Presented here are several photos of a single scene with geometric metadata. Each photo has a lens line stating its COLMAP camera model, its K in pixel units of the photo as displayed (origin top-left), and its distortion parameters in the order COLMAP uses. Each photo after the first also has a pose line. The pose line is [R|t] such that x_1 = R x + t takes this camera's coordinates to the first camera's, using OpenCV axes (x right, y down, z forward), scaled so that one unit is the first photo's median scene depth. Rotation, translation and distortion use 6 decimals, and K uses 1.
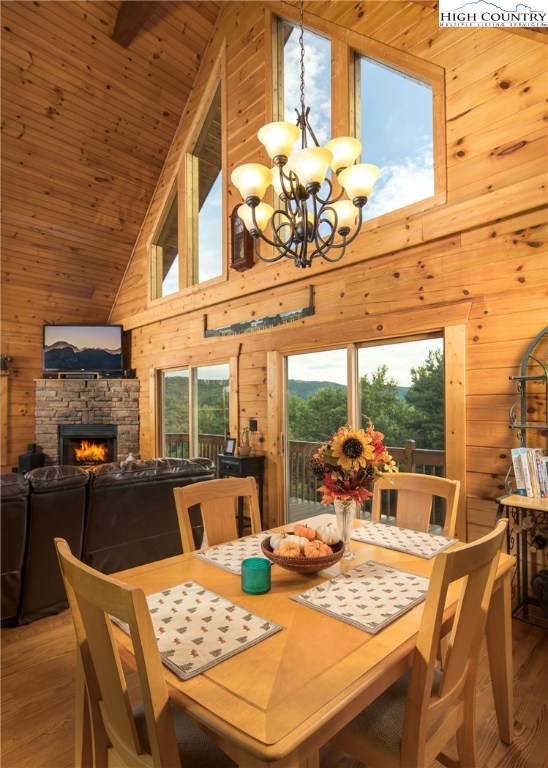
lens RADIAL K [[421.0, 0, 274.7], [0, 421.0, 403.0], [0, 0, 1]] dist [0.001446, 0.000047]
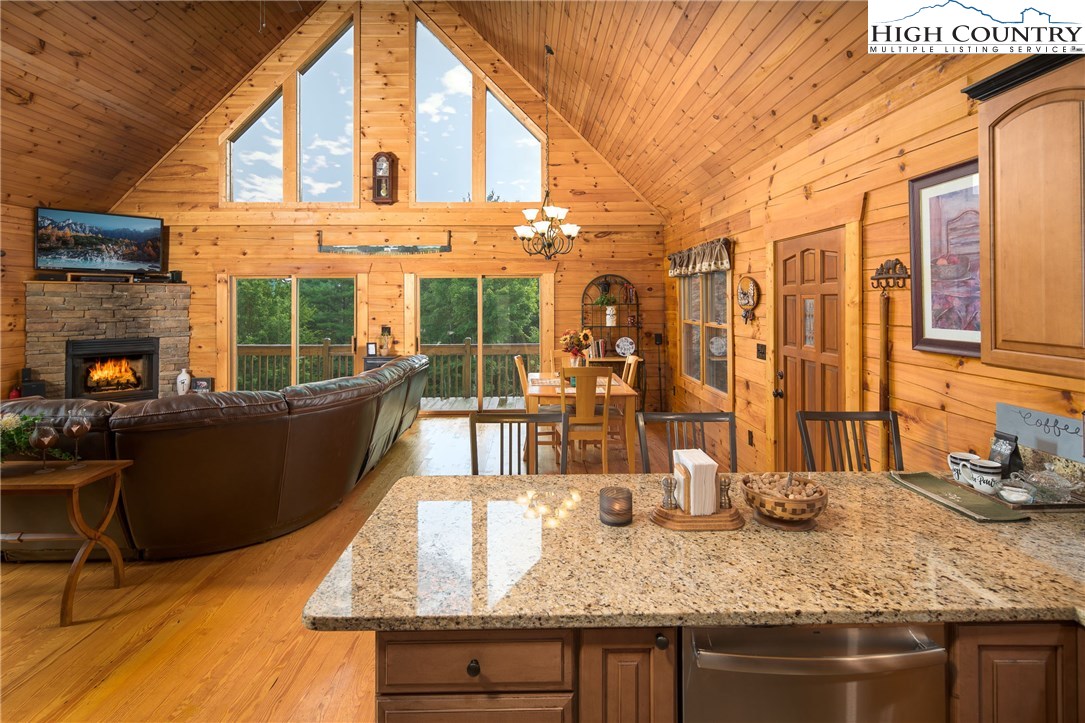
lens RADIAL K [[542.9, 0, 537.4], [0, 542.9, 294.3], [0, 0, 1]] dist [0.002863, 0.000533]
pose [[0.692412, 0.009963, 0.721434, -0.647279], [-0.010252, 0.999940, -0.003970, -0.038789], [-0.721430, -0.004648, 0.692472, -0.304239]]
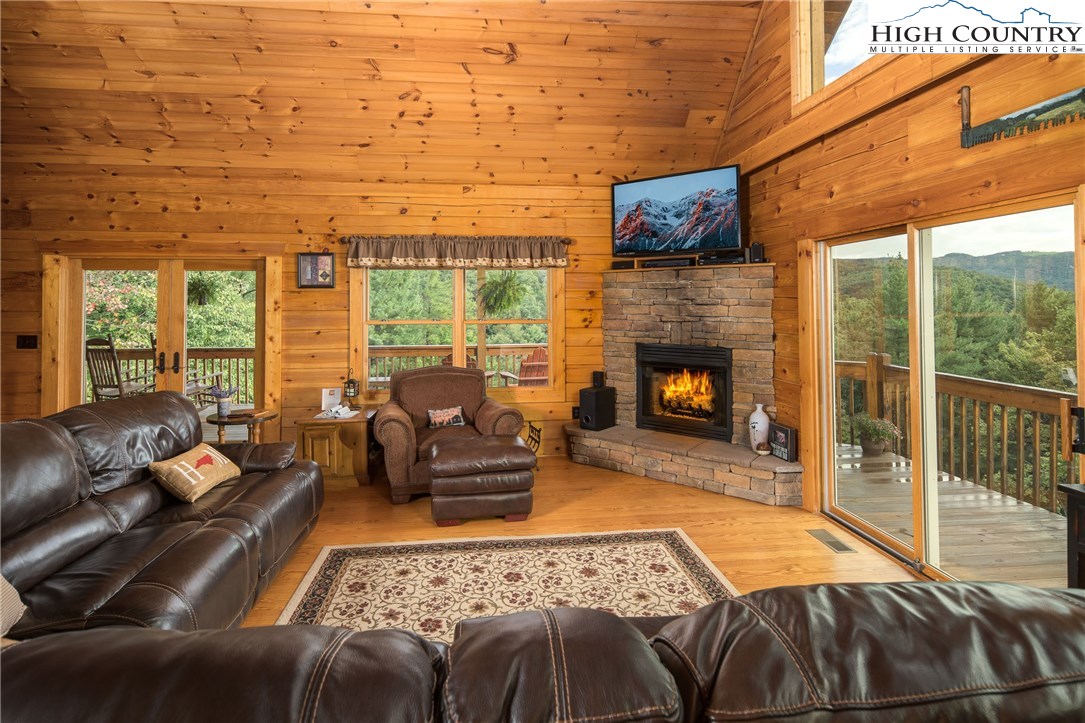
lens RADIAL K [[542.9, 0, 537.4], [0, 542.9, 294.3], [0, 0, 1]] dist [0.002863, 0.000533]
pose [[0.780908, -0.010128, -0.624564, -0.133545], [0.011923, 0.999928, -0.001307, -0.020664], [0.624533, -0.006426, 0.780972, 0.301445]]
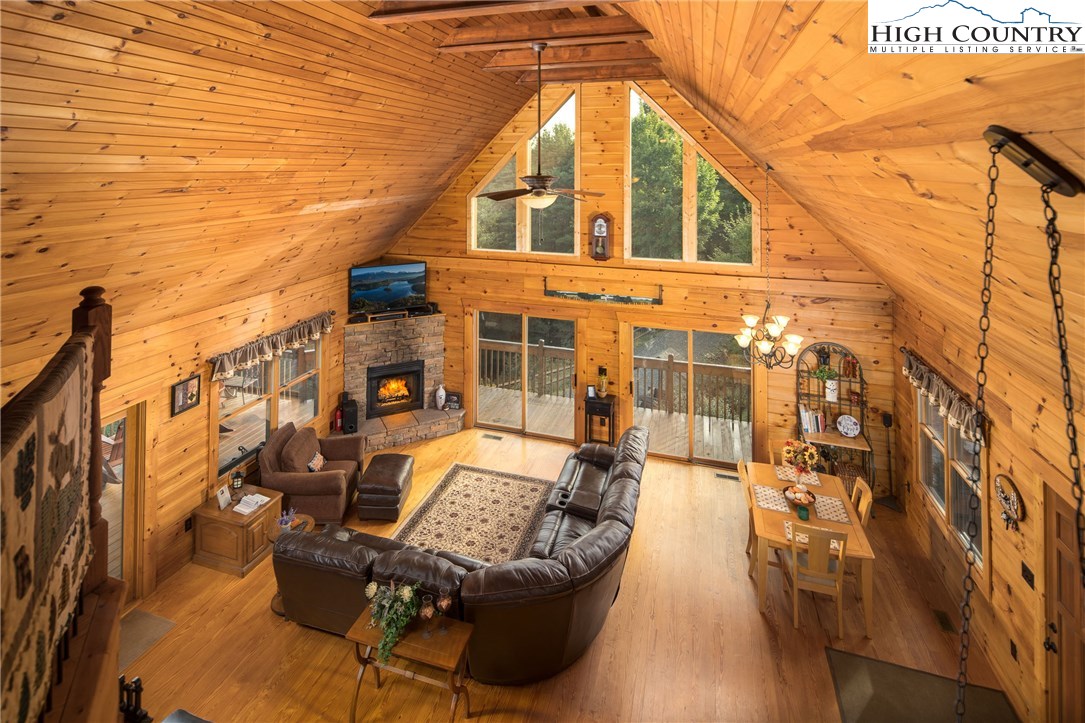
lens RADIAL K [[554.8, 0, 518.0], [0, 554.8, 150.2], [0, 0, 1]] dist [0.001188, -0.000997]
pose [[0.890657, 0.020205, 0.454227, -0.821194], [-0.014507, 0.999766, -0.016026, -0.461581], [-0.454445, 0.007685, 0.890742, -0.355476]]
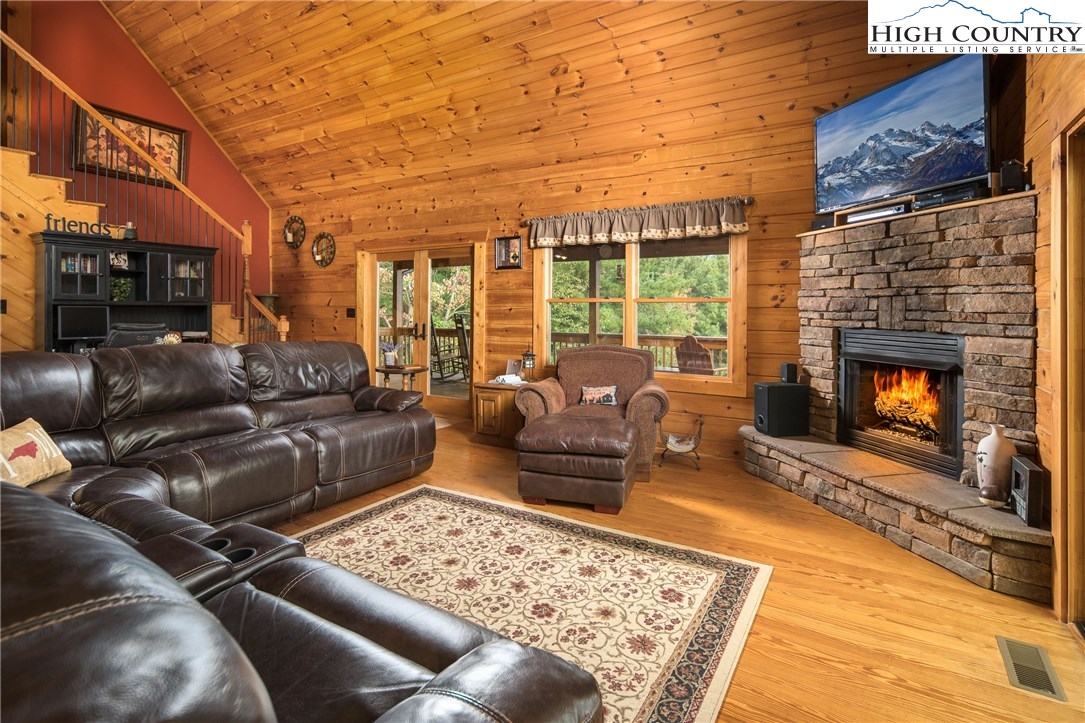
lens RADIAL K [[543.0, 0, 536.3], [0, 543.0, 310.2], [0, 0, 1]] dist [0.000626, 0.000510]
pose [[0.224005, 0.009352, -0.974543, -0.017494], [0.011808, 0.999855, 0.012309, 0.021763], [0.974516, -0.014265, 0.223862, 0.567238]]
